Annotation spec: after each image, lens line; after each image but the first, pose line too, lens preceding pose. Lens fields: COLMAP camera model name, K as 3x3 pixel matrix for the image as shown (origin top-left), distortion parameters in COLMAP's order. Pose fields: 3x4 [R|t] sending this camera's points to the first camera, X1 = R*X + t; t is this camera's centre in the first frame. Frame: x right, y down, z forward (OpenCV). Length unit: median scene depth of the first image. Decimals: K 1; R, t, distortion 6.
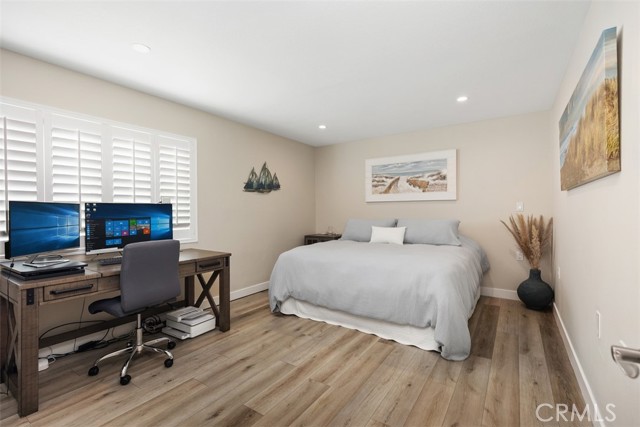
lens RADIAL K [[287.8, 0, 322.2], [0, 287.8, 211.4], [0, 0, 1]] dist [0.005734, 0.000176]
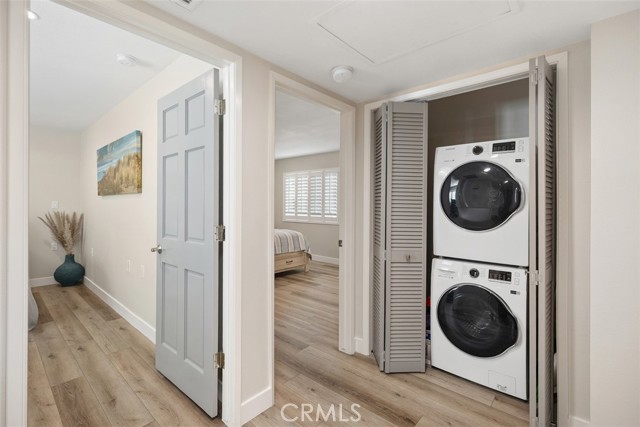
lens RADIAL K [[287.8, 0, 322.3], [0, 287.8, 210.5], [0, 0, 1]] dist [0.005734, 0.000176]
pose [[0.118887, -0.008757, 0.992869, -0.477951], [-0.002121, 0.999957, 0.009074, -0.008921], [-0.992905, -0.003184, 0.118864, -0.312339]]
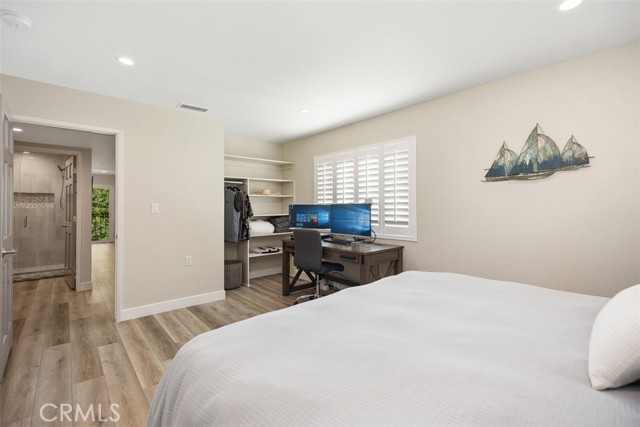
lens RADIAL K [[287.8, 0, 317.4], [0, 287.8, 211.6], [0, 0, 1]] dist [0.005734, 0.000176]
pose [[-0.256429, -0.004743, -0.966551, 0.676935], [-0.022317, 0.999750, 0.001015, 0.012516], [0.966305, 0.021831, -0.256471, 1.085328]]
